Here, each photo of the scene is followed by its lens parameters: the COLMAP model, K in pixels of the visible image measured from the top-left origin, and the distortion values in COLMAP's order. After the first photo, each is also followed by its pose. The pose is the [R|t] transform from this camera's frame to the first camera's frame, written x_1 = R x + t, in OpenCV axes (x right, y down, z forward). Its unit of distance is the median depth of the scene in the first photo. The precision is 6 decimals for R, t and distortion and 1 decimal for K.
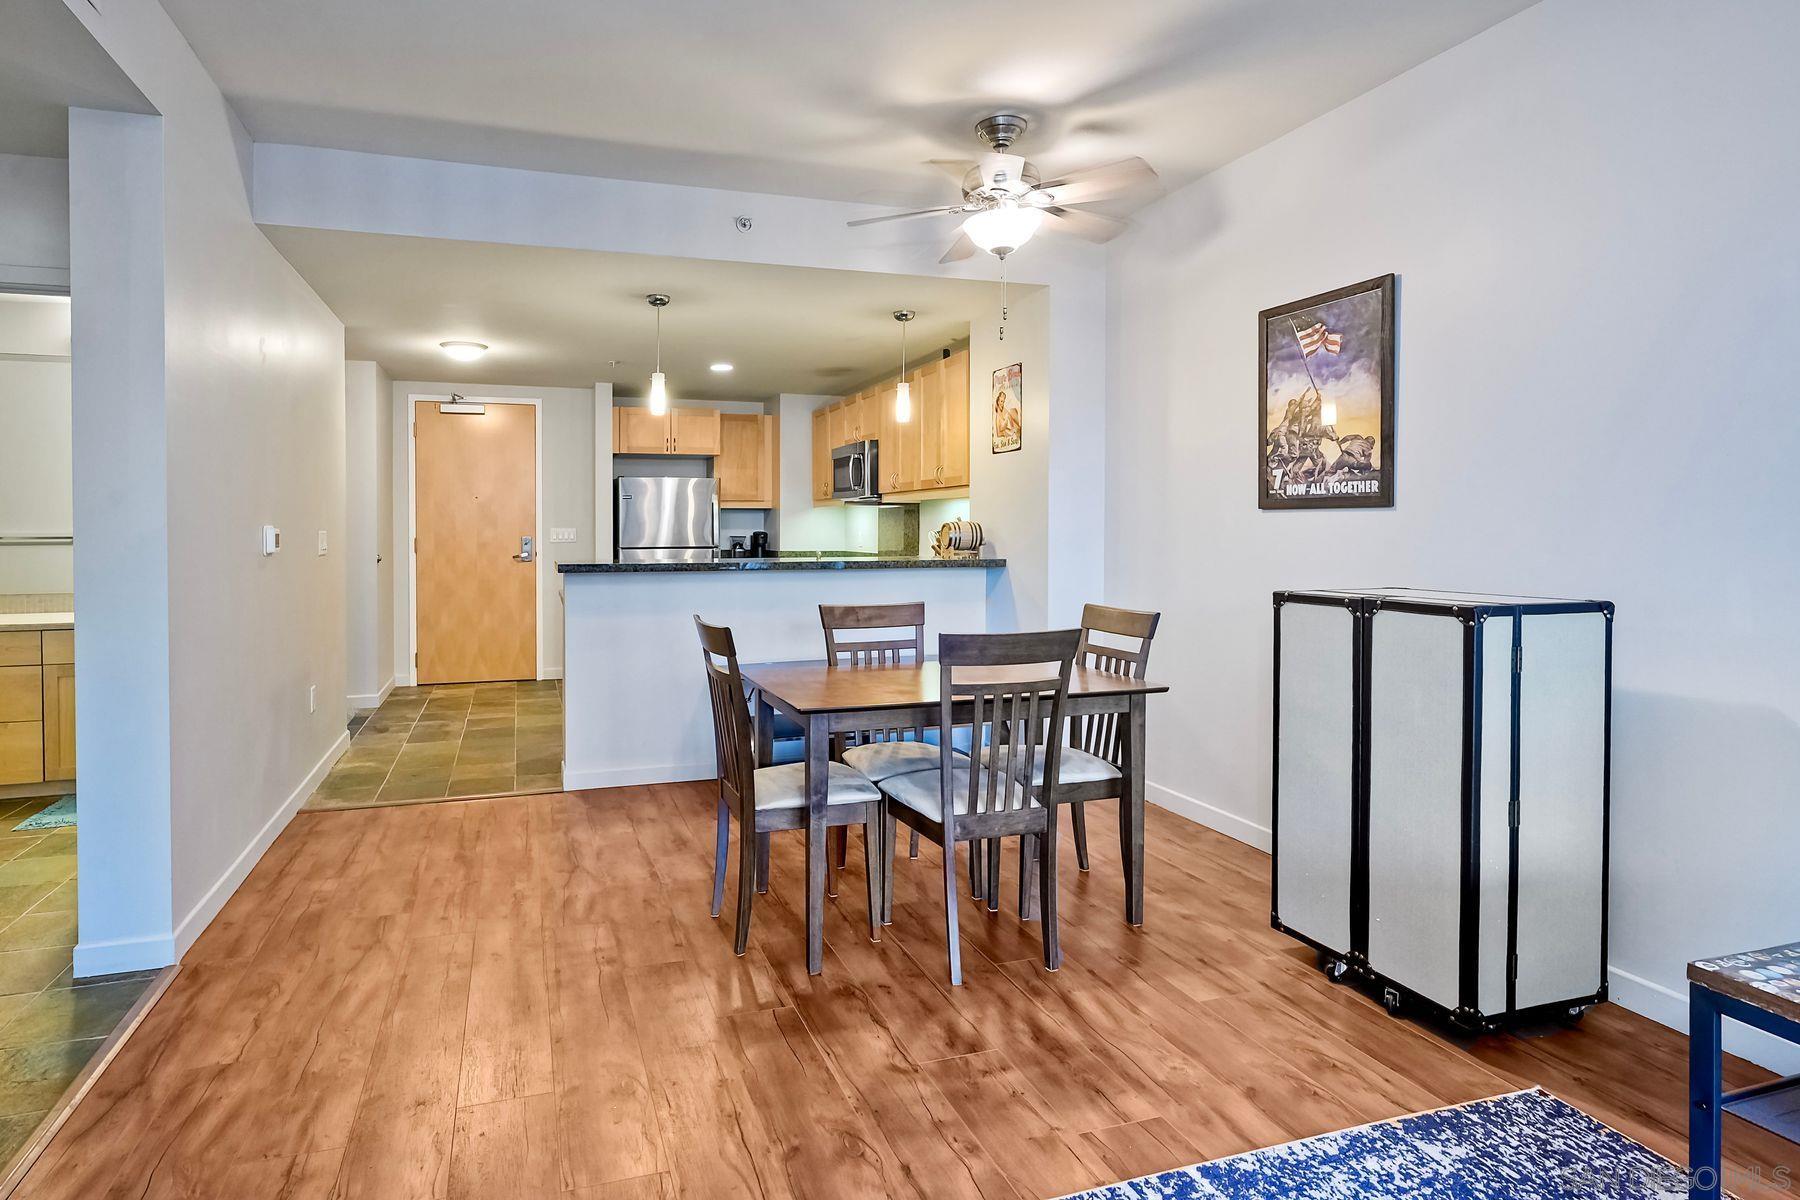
lens RADIAL K [[926.0, 0, 791.8], [0, 926.0, 545.0], [0, 0, 1]] dist [-0.002038, -0.000874]
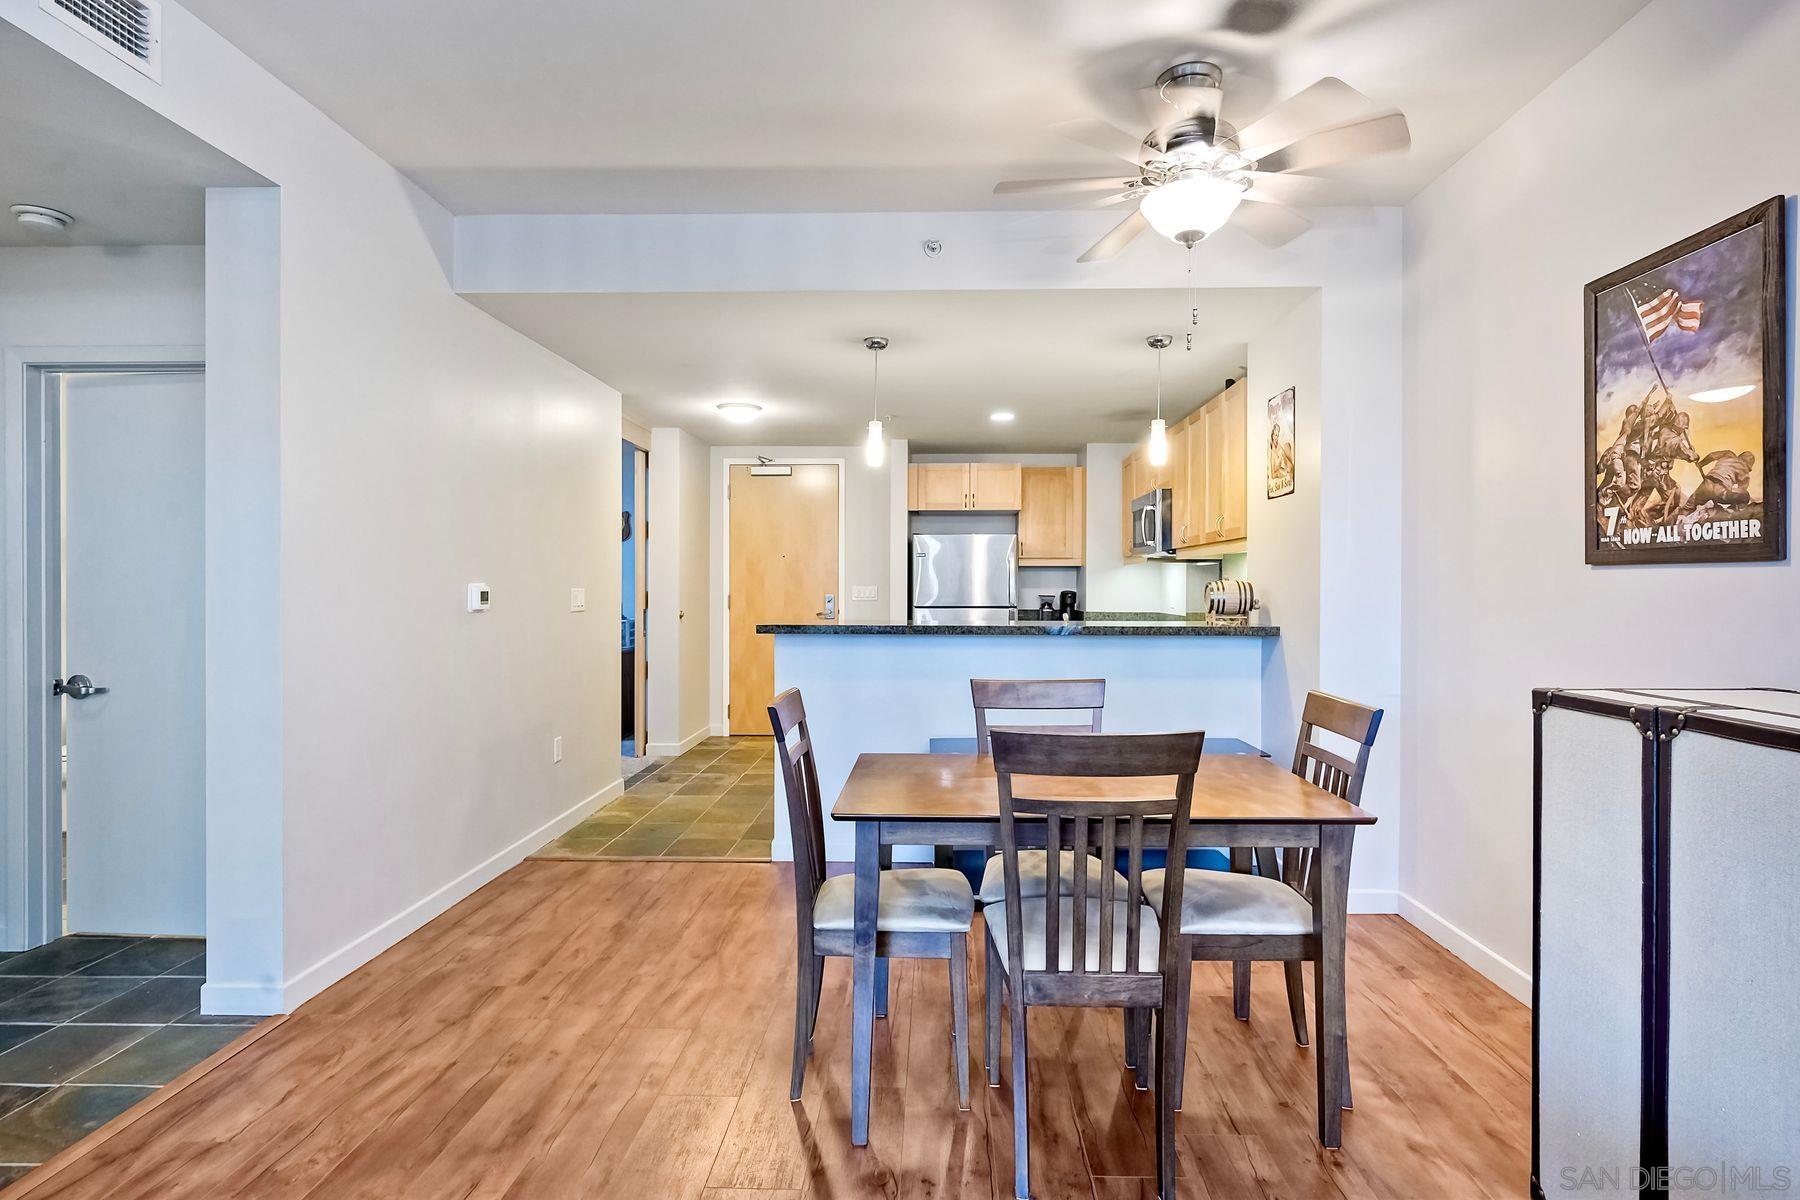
lens RADIAL K [[895.3, 0, 926.1], [0, 895.3, 589.5], [0, 0, 1]] dist [-0.002036, -0.000728]
pose [[0.954577, 0.005517, -0.297915, 0.232392], [-0.009731, 0.999872, -0.012664, -0.006304], [0.297807, 0.014988, 0.954508, 0.204435]]
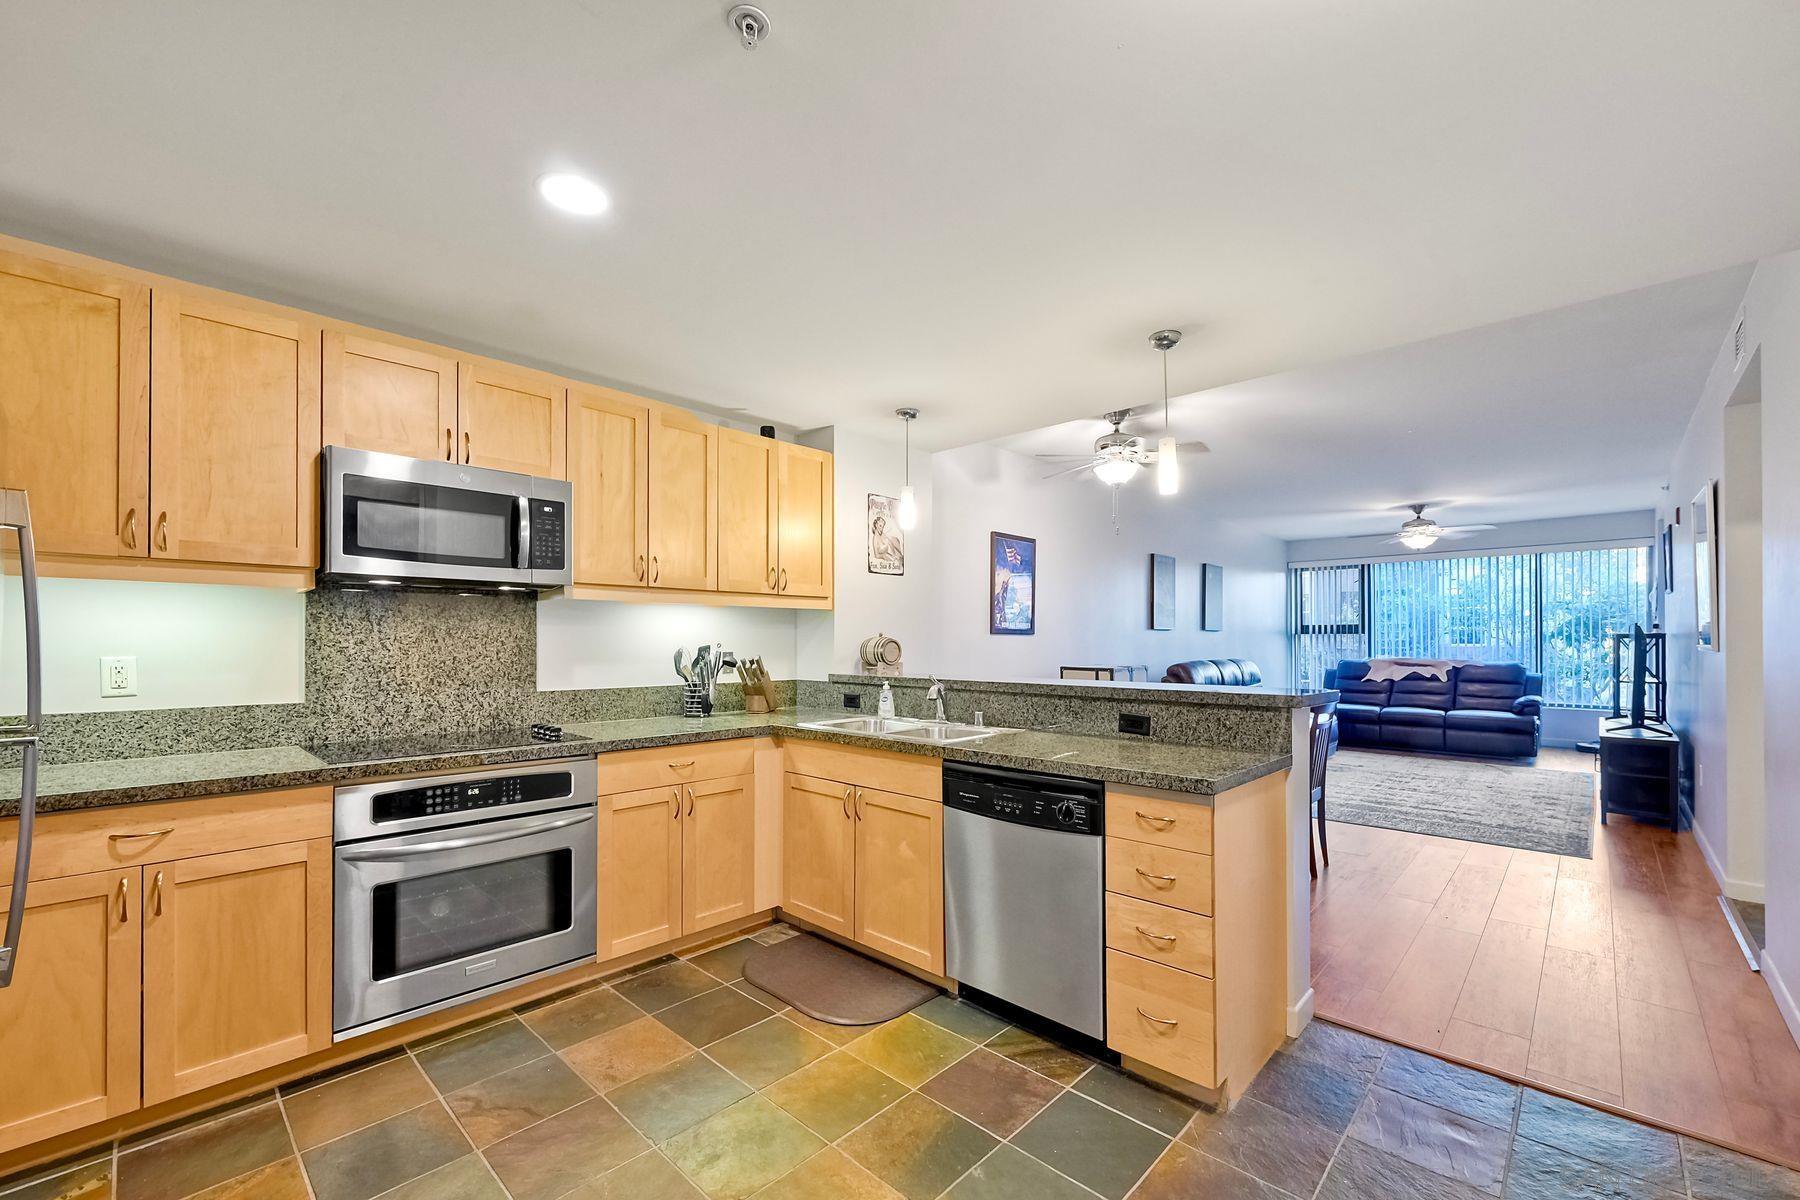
lens RADIAL K [[737.2, 0, 874.4], [0, 737.2, 637.4], [0, 0, 1]] dist [-0.014823, 0.003809]
pose [[-0.483306, 0.006742, 0.875425, -0.743117], [0.015438, 0.999880, 0.000822, -0.037177], [-0.875315, 0.013912, -0.483353, 2.018237]]
